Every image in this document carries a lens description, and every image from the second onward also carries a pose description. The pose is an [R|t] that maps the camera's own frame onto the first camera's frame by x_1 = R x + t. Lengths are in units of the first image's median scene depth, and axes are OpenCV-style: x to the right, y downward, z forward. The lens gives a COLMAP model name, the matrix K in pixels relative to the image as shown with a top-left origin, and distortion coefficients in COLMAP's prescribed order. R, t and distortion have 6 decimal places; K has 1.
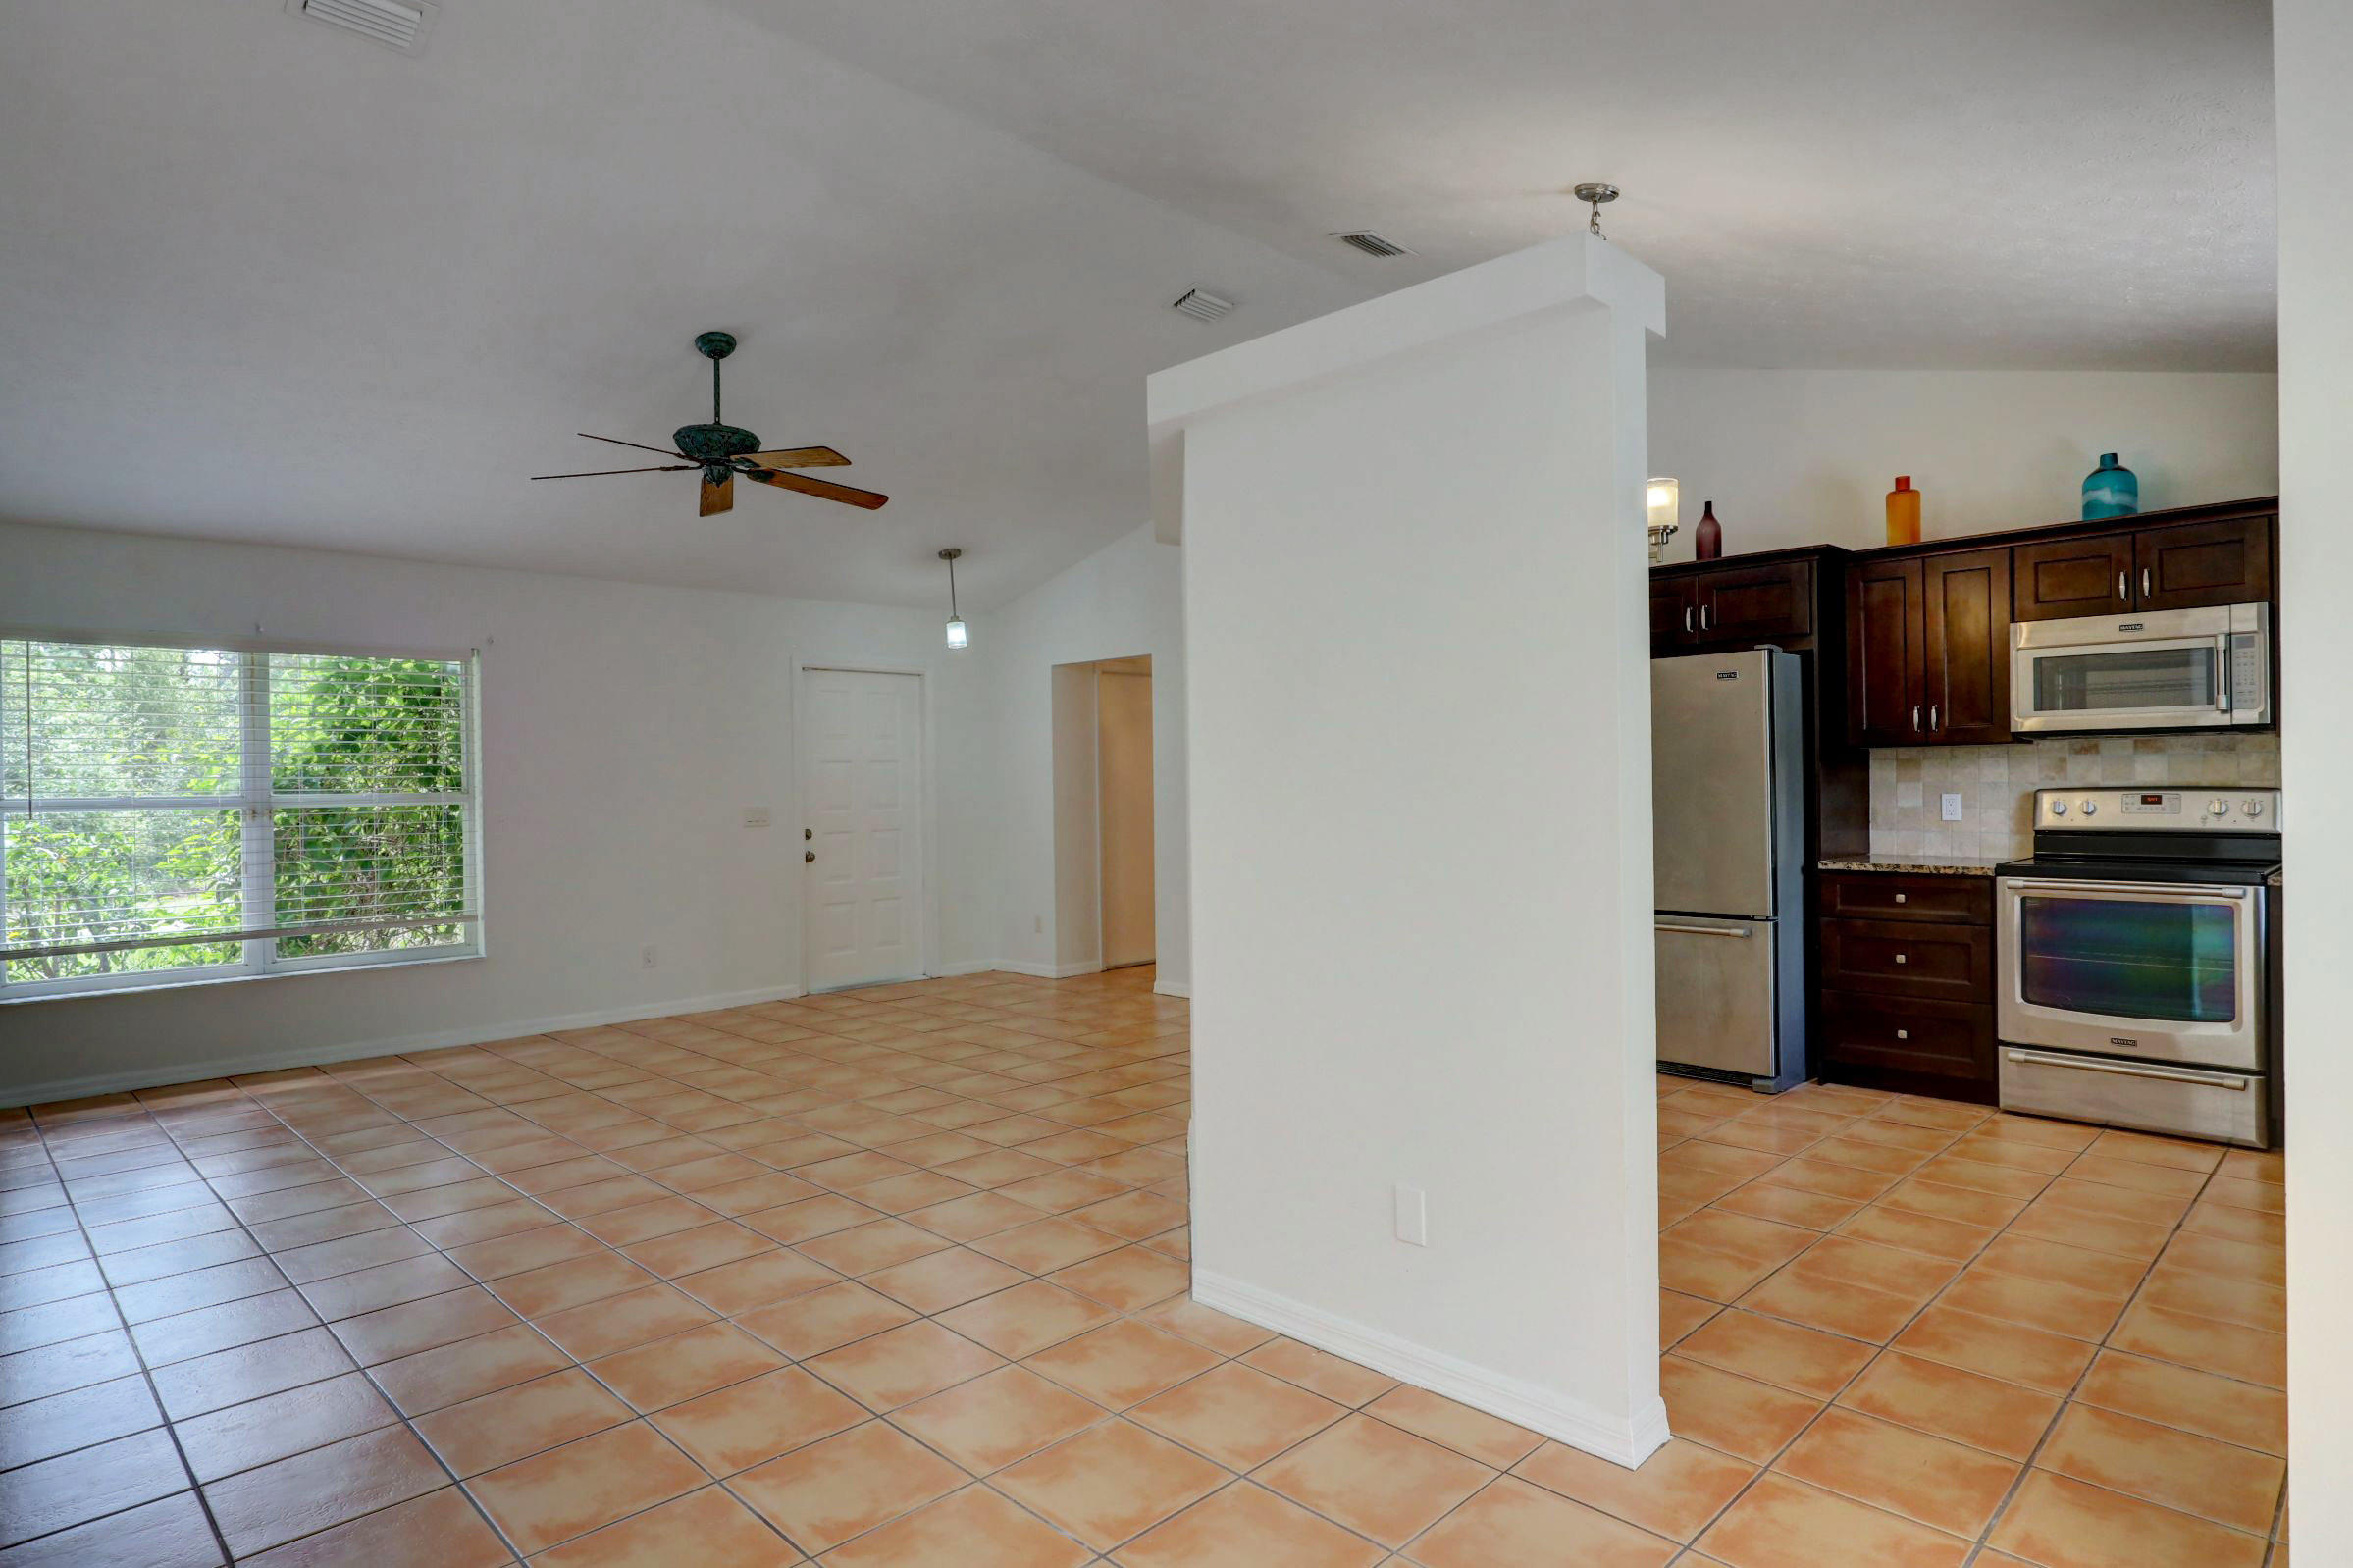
lens RADIAL K [[1292.1, 0, 1178.3], [0, 1292.1, 784.3], [0, 0, 1]] dist [-0.005870, 0.002730]
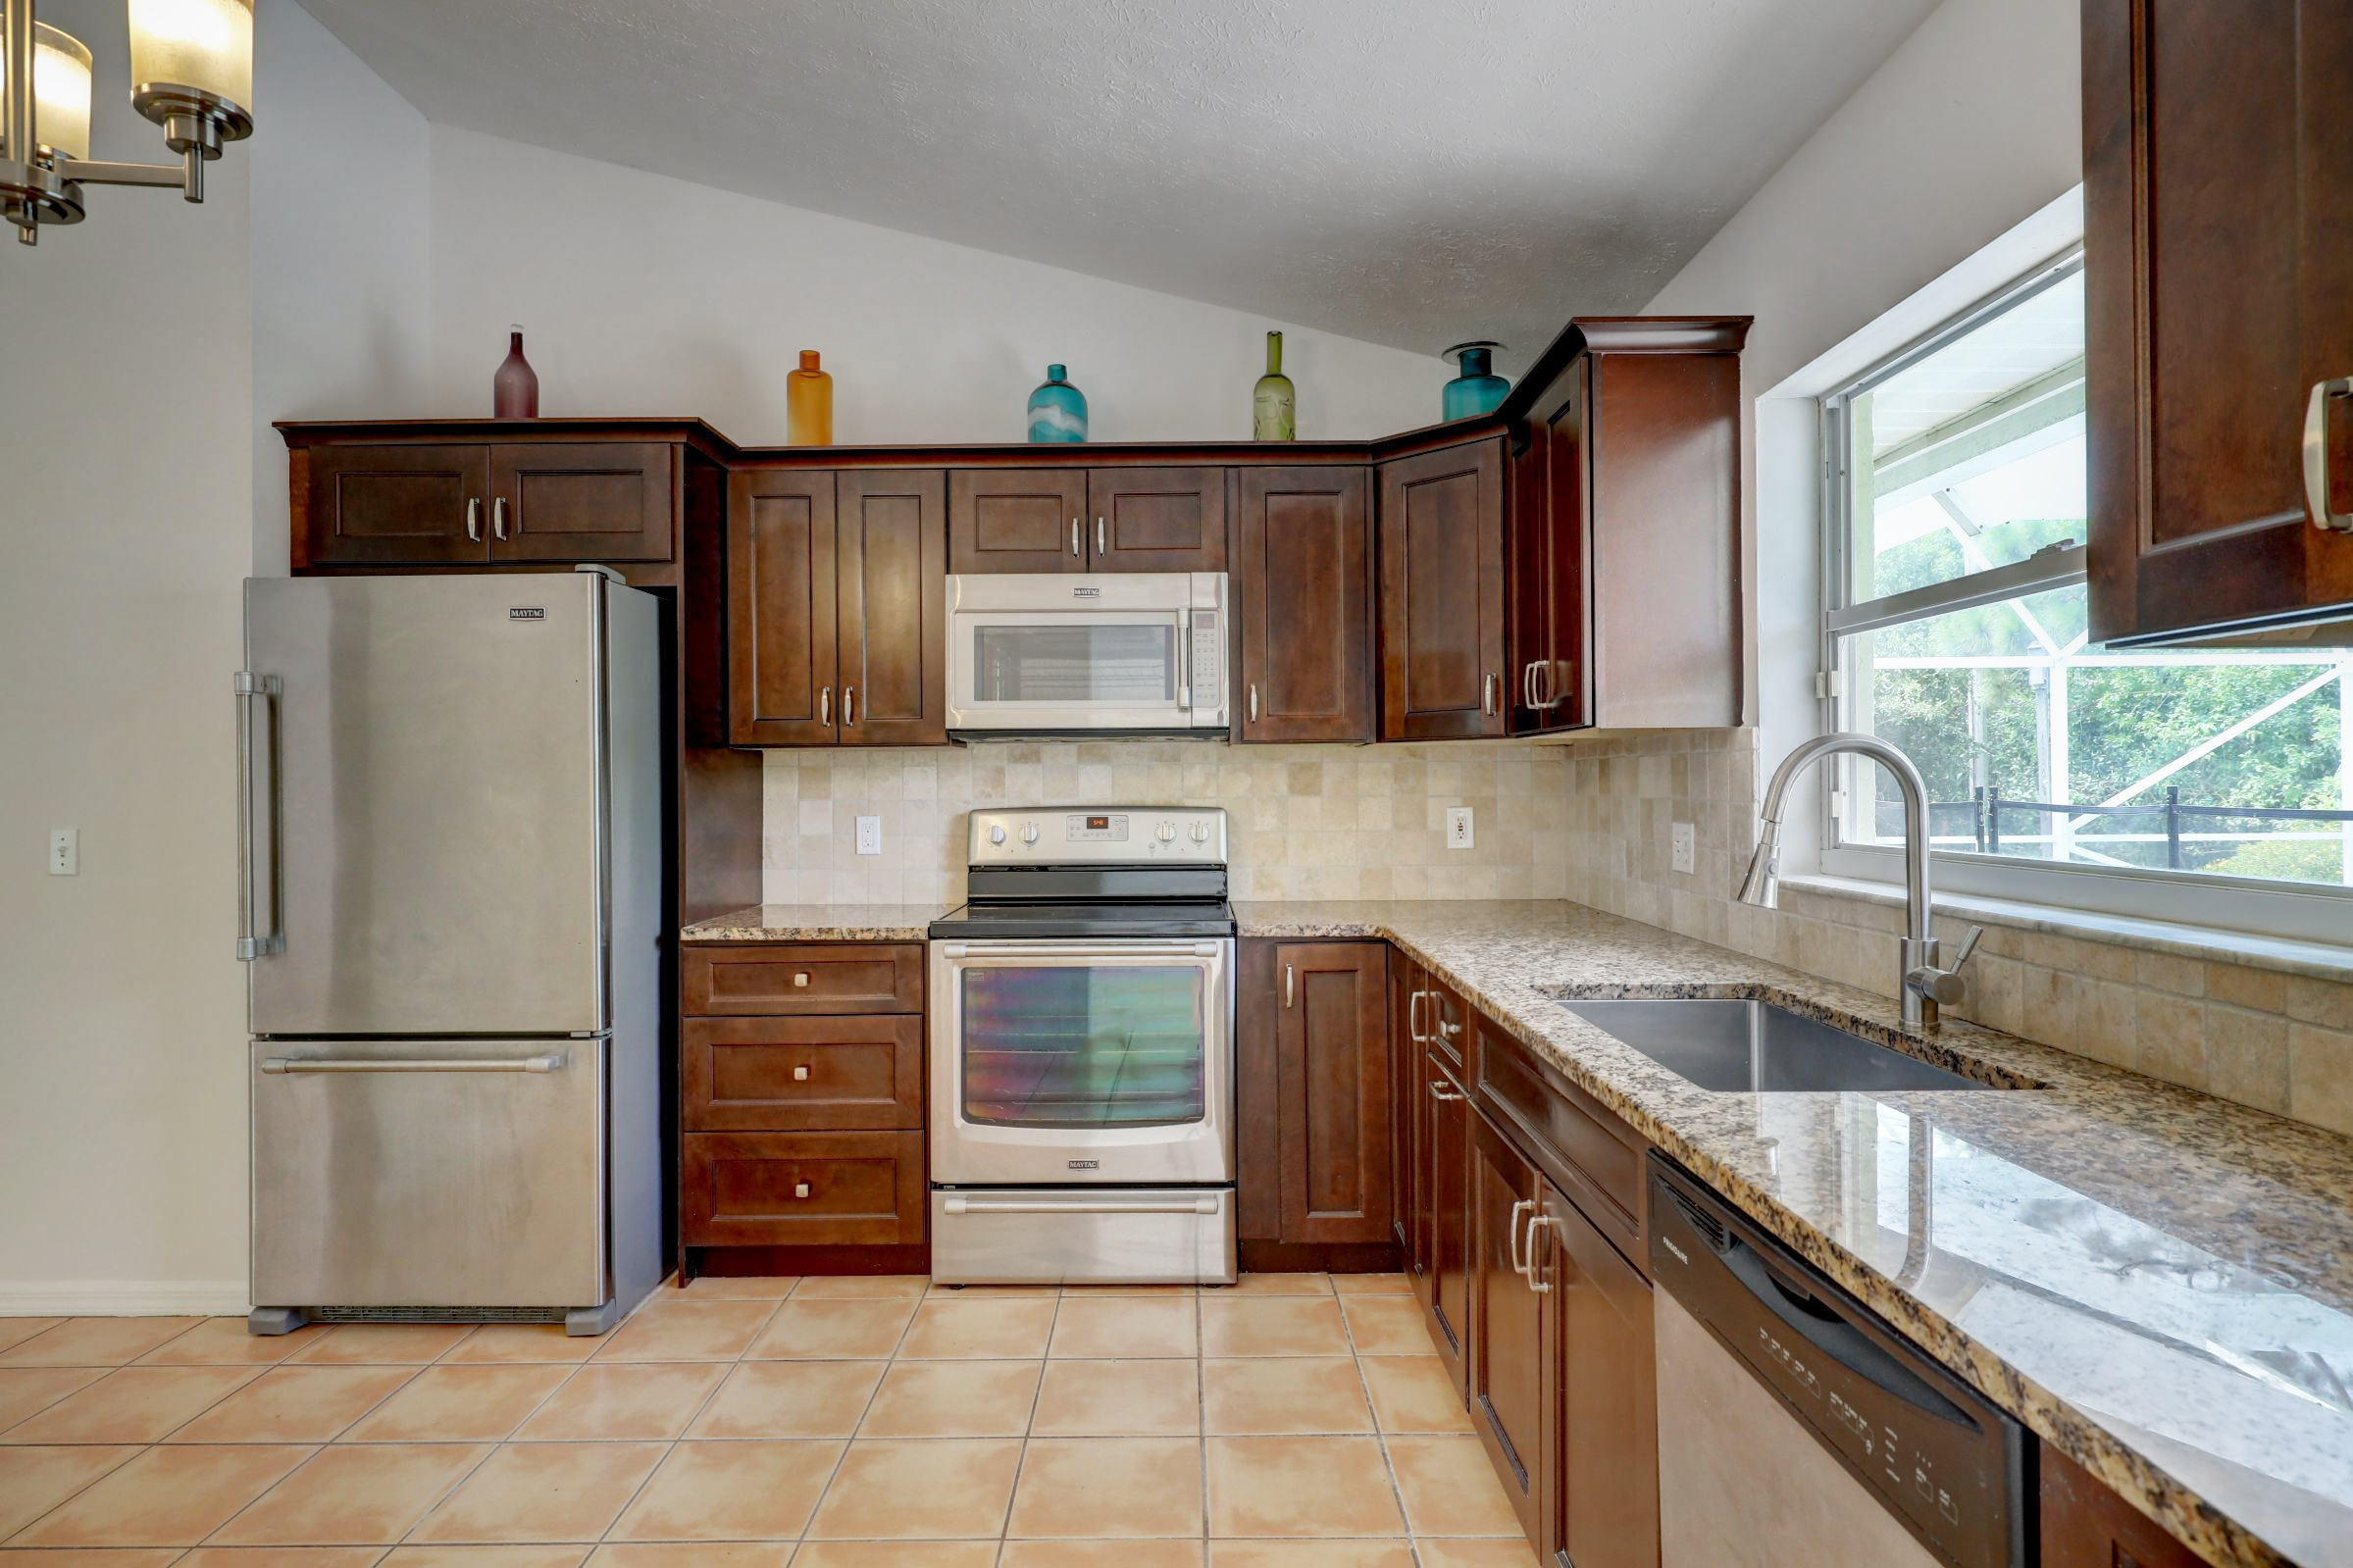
lens RADIAL K [[1292.0, 0, 1169.9], [0, 1292.0, 780.4], [0, 0, 1]] dist [-0.005870, 0.002730]
pose [[0.711866, 0.010097, 0.702242, 0.237284], [-0.002279, 0.999925, -0.012066, -0.004251], [-0.702311, 0.006989, 0.711836, 0.411065]]
